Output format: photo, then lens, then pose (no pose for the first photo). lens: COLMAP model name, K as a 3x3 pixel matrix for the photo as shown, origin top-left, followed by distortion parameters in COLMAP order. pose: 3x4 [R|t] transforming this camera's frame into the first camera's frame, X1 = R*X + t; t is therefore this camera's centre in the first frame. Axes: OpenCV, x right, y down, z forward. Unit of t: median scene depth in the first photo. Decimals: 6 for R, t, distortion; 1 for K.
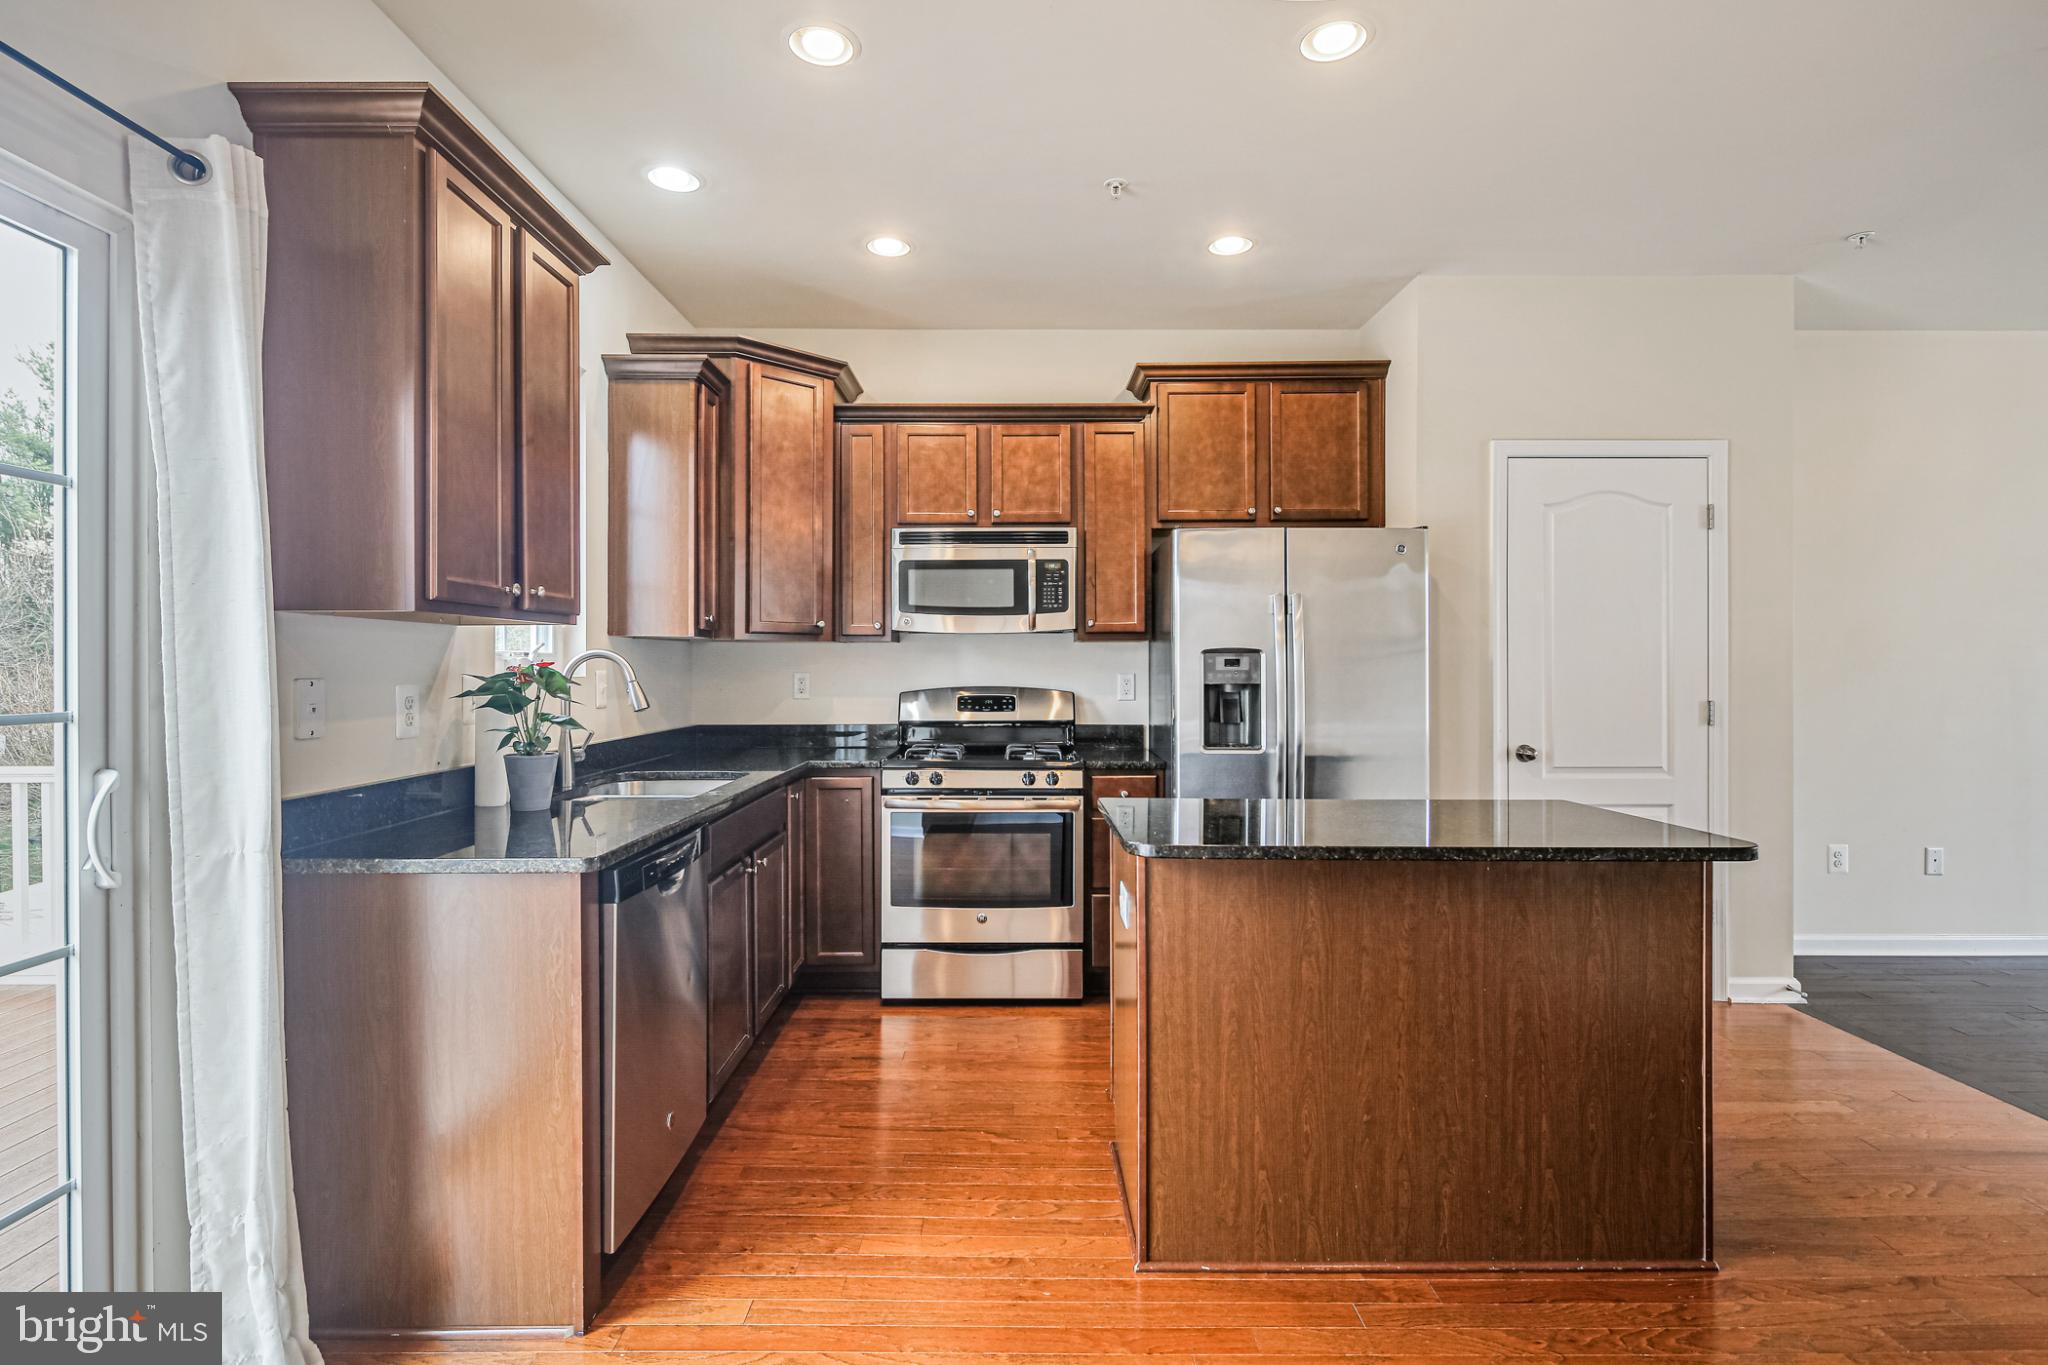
lens RADIAL K [[1005.4, 0, 1040.0], [0, 1005.4, 665.8], [0, 0, 1]] dist [0.005598, -0.004850]
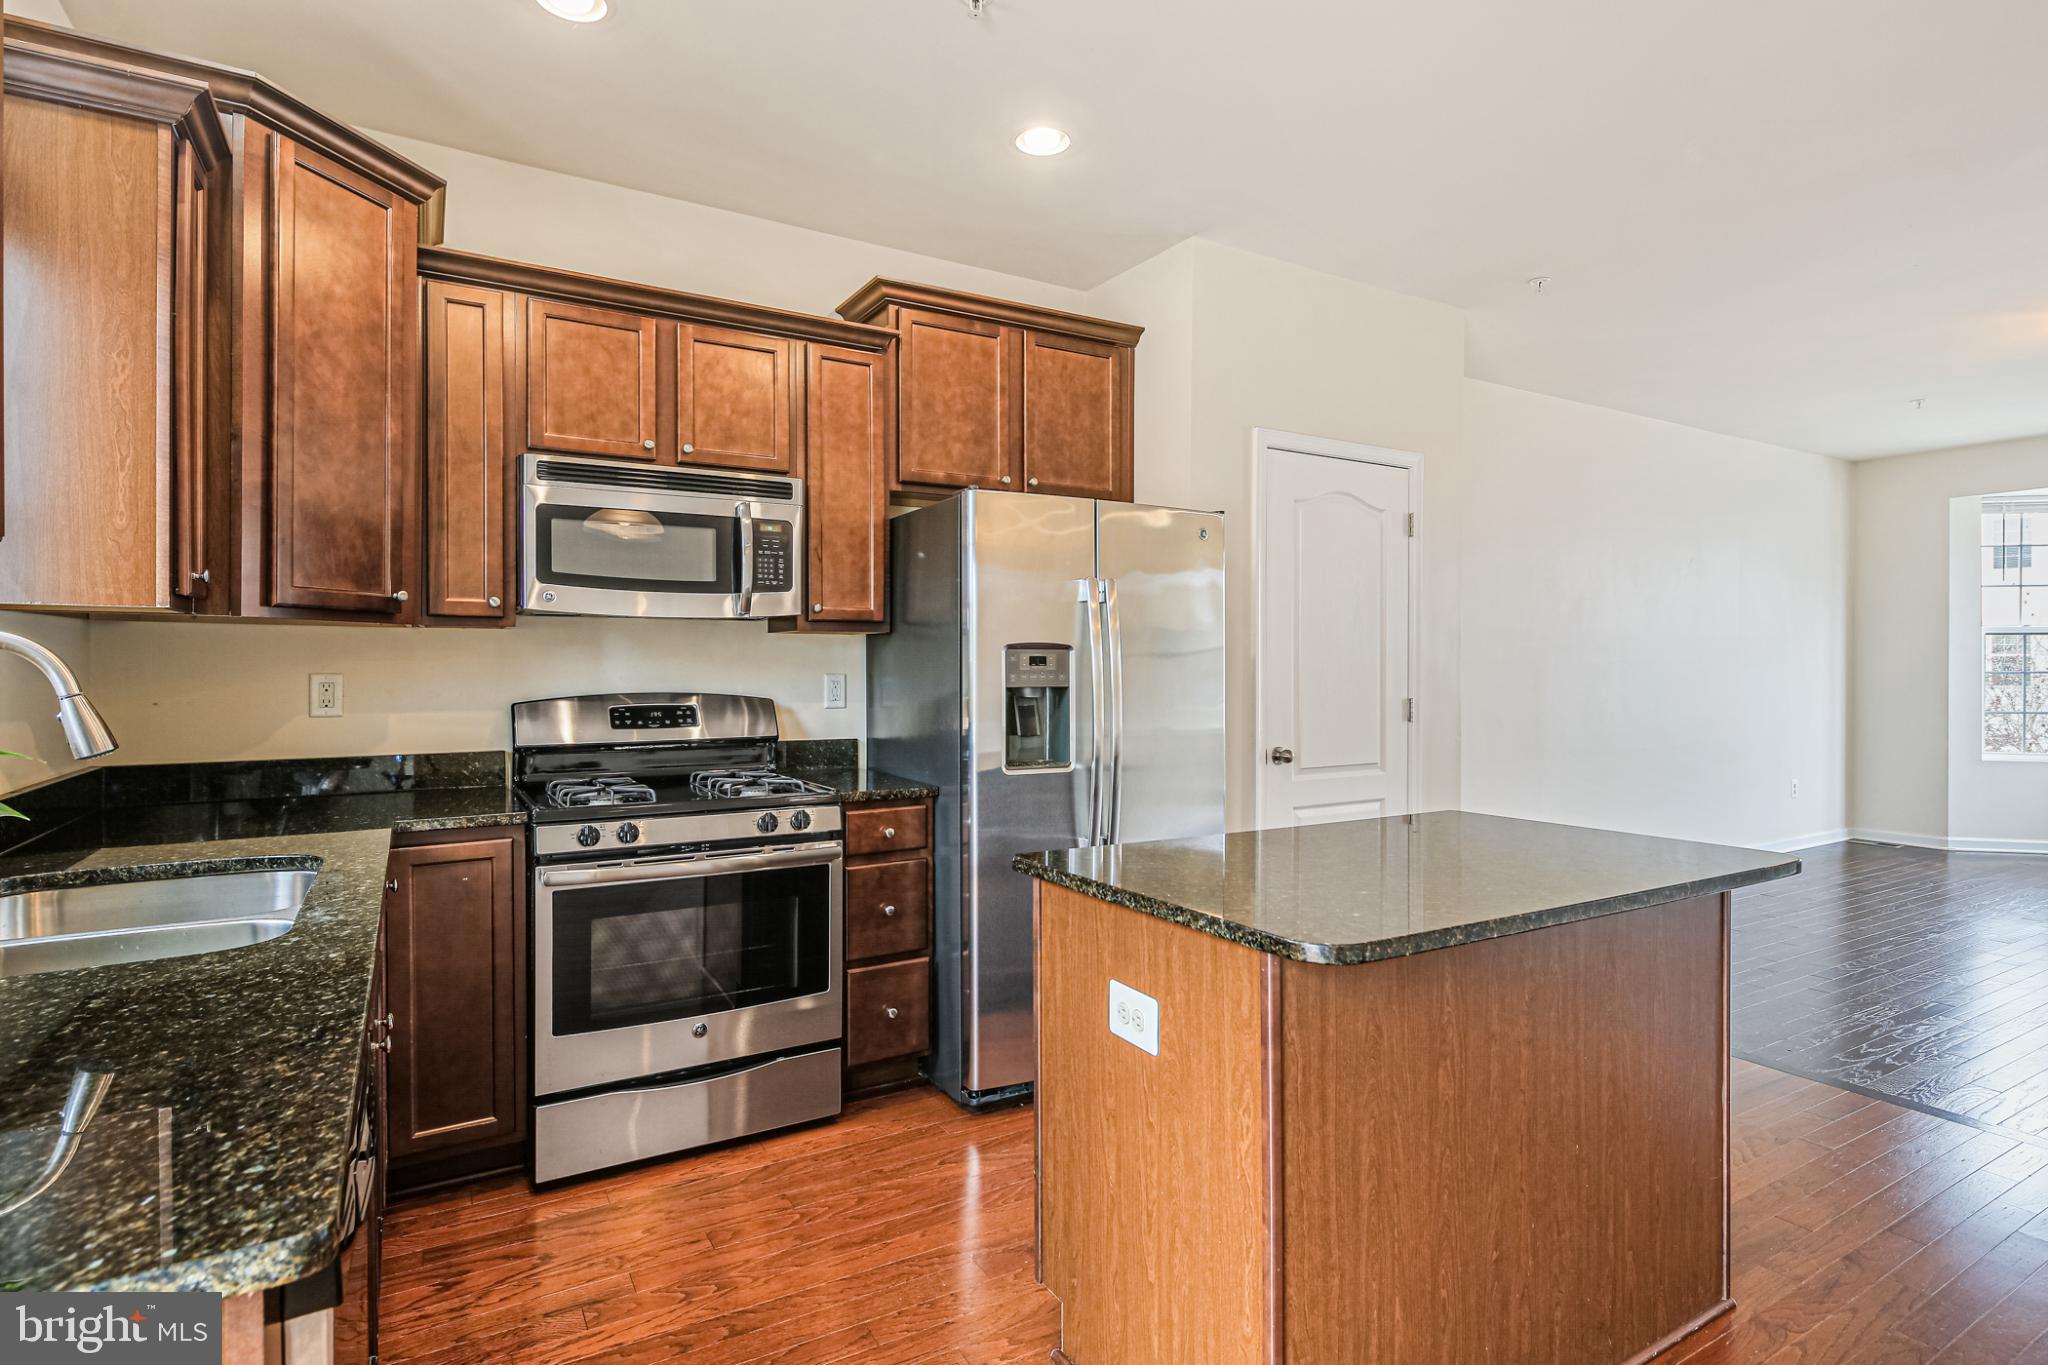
lens RADIAL K [[1005.4, 0, 1056.0], [0, 1005.4, 670.6], [0, 0, 1]] dist [0.005598, -0.004850]
pose [[0.862886, -0.001276, 0.505396, -0.194997], [-0.002130, 0.999979, 0.006162, -0.000469], [-0.505393, -0.006394, 0.862865, 0.281662]]
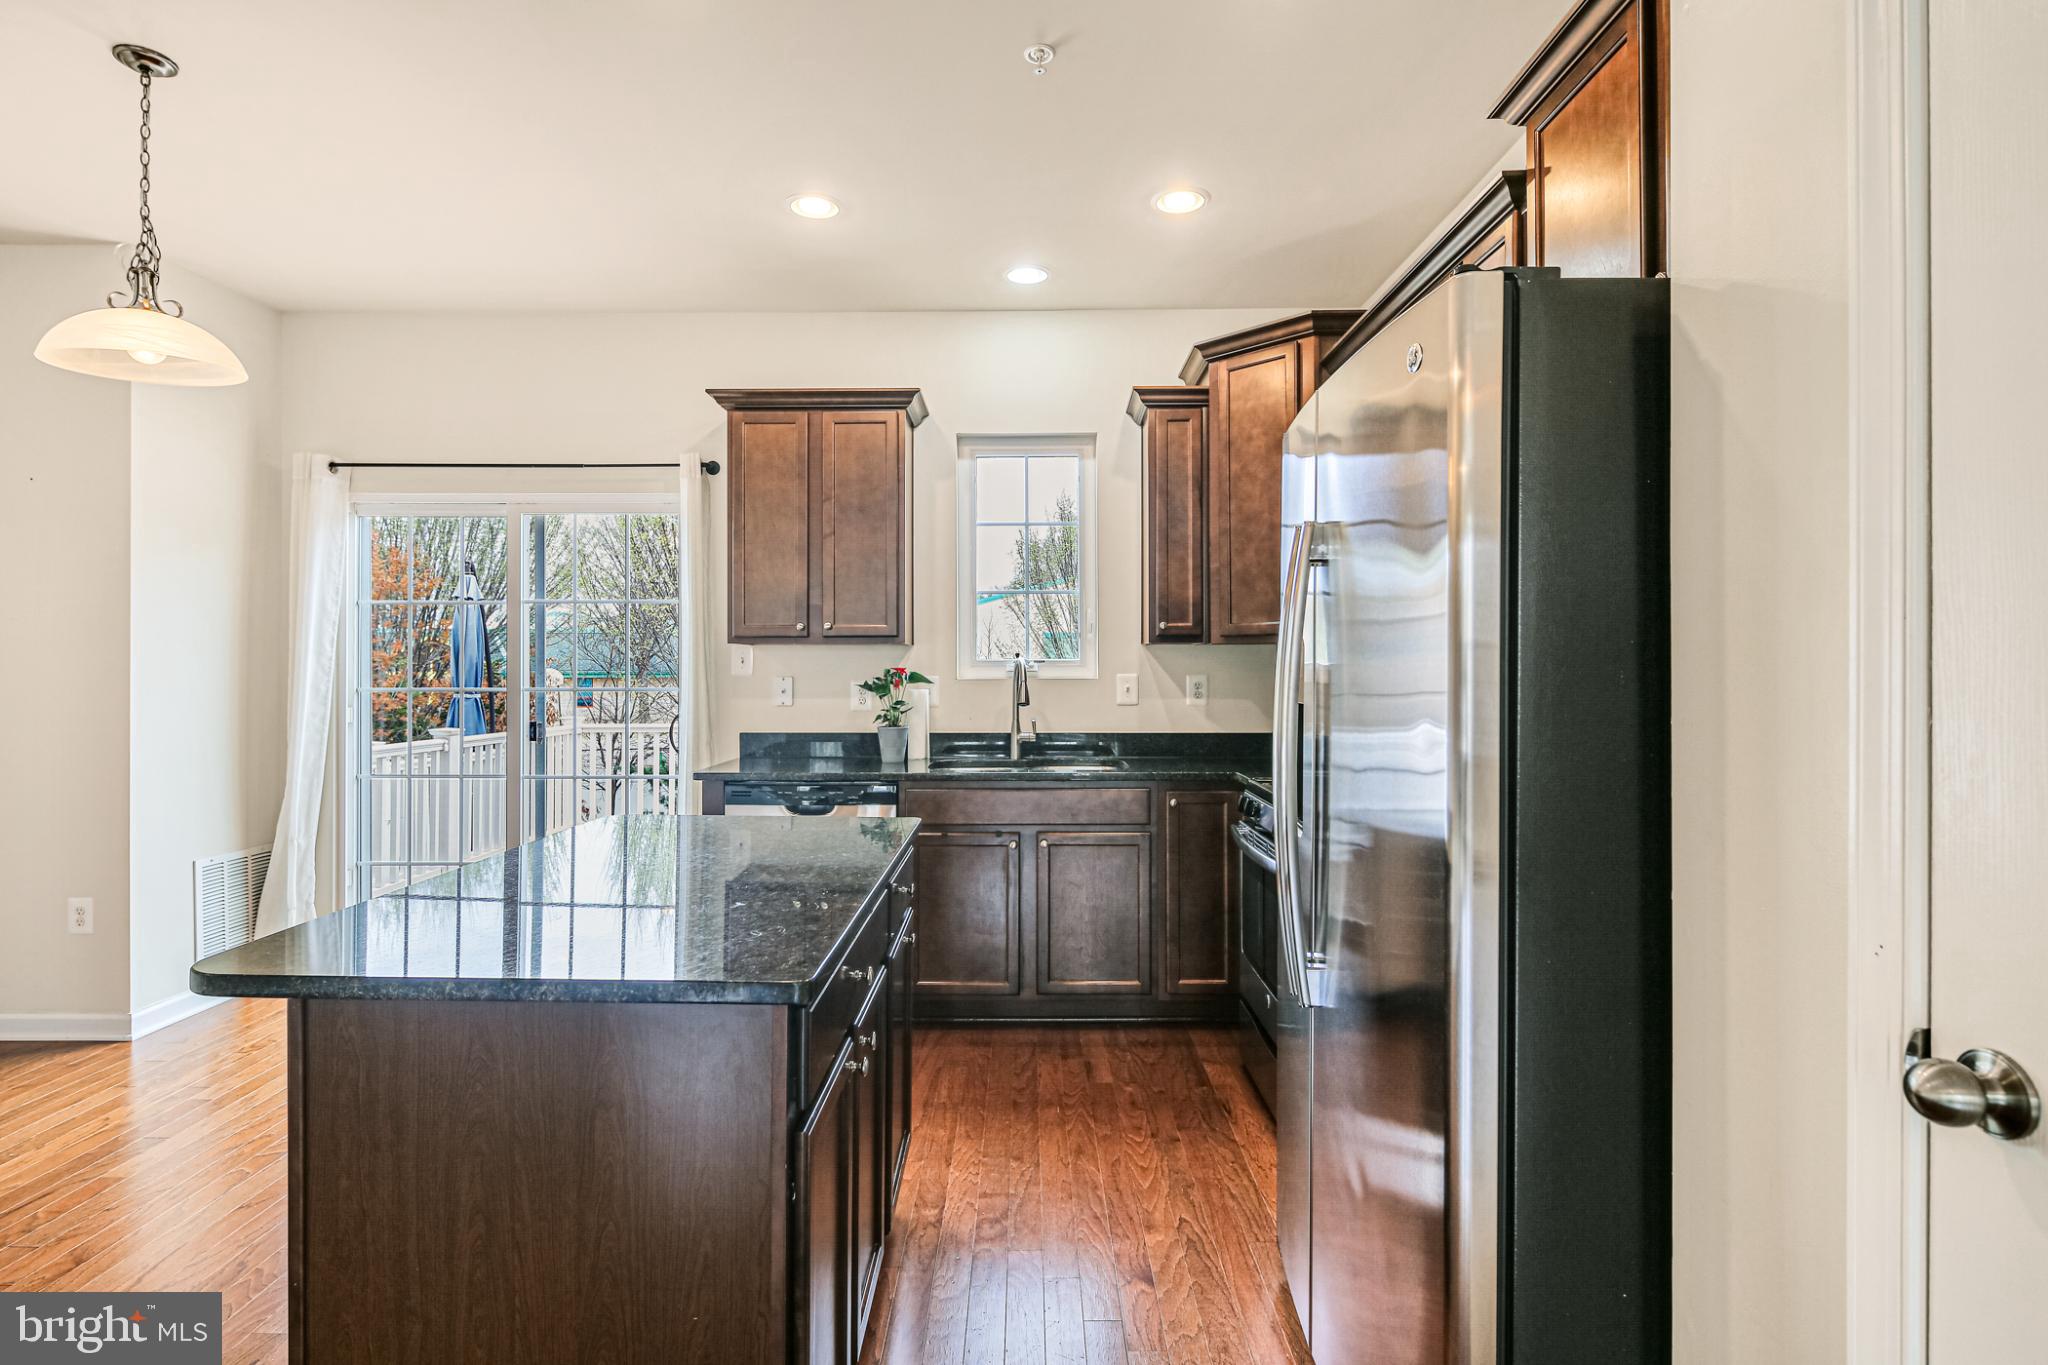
lens RADIAL K [[1005.4, 0, 1004.1], [0, 1005.4, 670.3], [0, 0, 1]] dist [0.005598, -0.004850]
pose [[-0.009155, 0.001808, -0.999956, 0.703009], [0.000207, 0.999998, 0.001806, -0.001476], [0.999958, -0.000190, -0.009156, 0.803705]]
